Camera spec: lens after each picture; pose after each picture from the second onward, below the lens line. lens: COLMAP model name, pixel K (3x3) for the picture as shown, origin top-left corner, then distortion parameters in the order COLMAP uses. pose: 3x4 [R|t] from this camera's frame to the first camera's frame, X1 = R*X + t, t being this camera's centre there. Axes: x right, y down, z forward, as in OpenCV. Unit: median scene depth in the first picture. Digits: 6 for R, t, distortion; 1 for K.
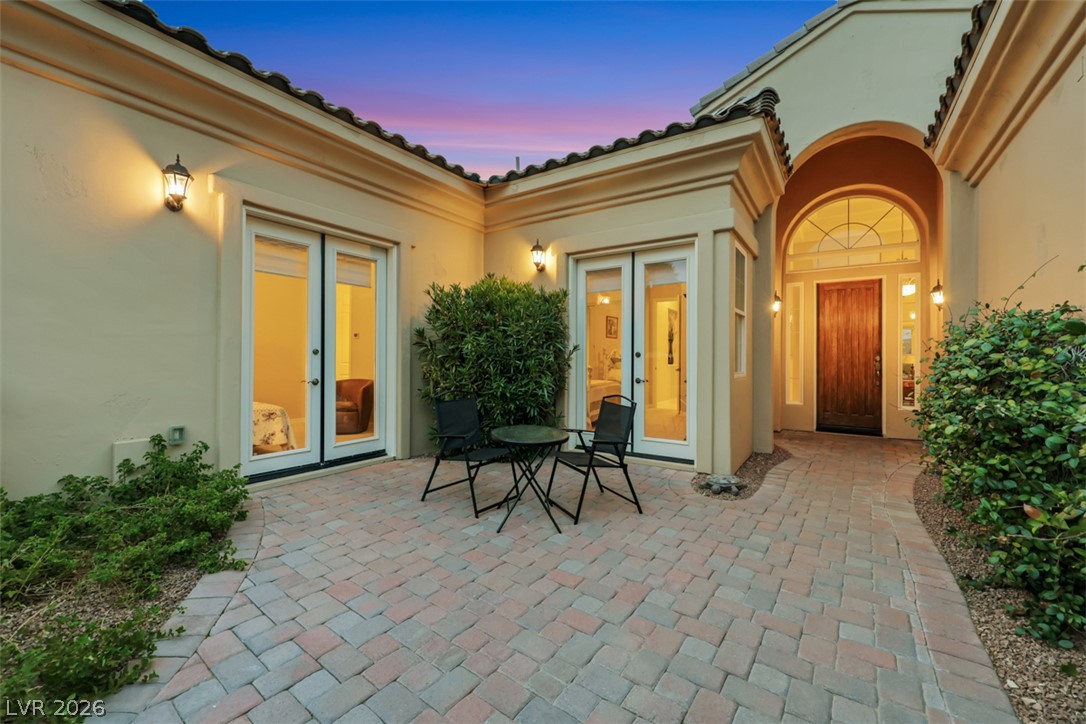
lens RADIAL K [[443.3, 0, 541.8], [0, 443.3, 356.6], [0, 0, 1]] dist [0.000031, -0.000028]
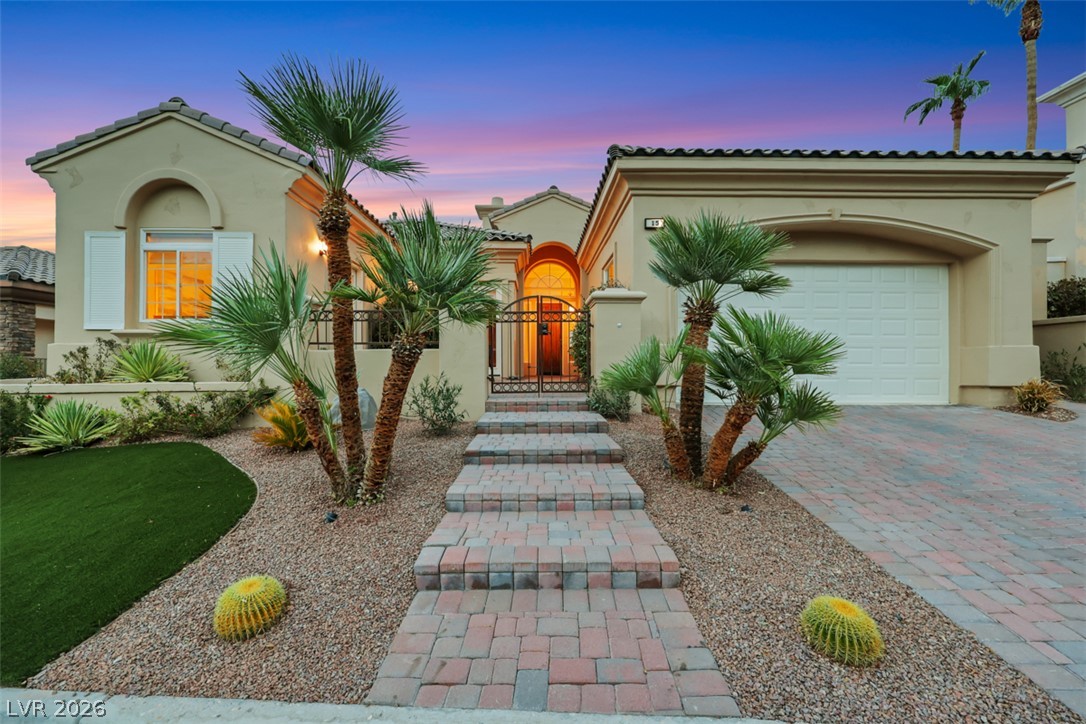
lens RADIAL K [[466.7, 0, 545.9], [0, 466.7, 353.2], [0, 0, 1]] dist [0.000093, 0.000355]
pose [[0.816184, 0.008268, 0.577733, -0.642980], [0.002168, 0.999847, -0.017372, 0.114981], [-0.577788, 0.015431, 0.816041, -0.848434]]
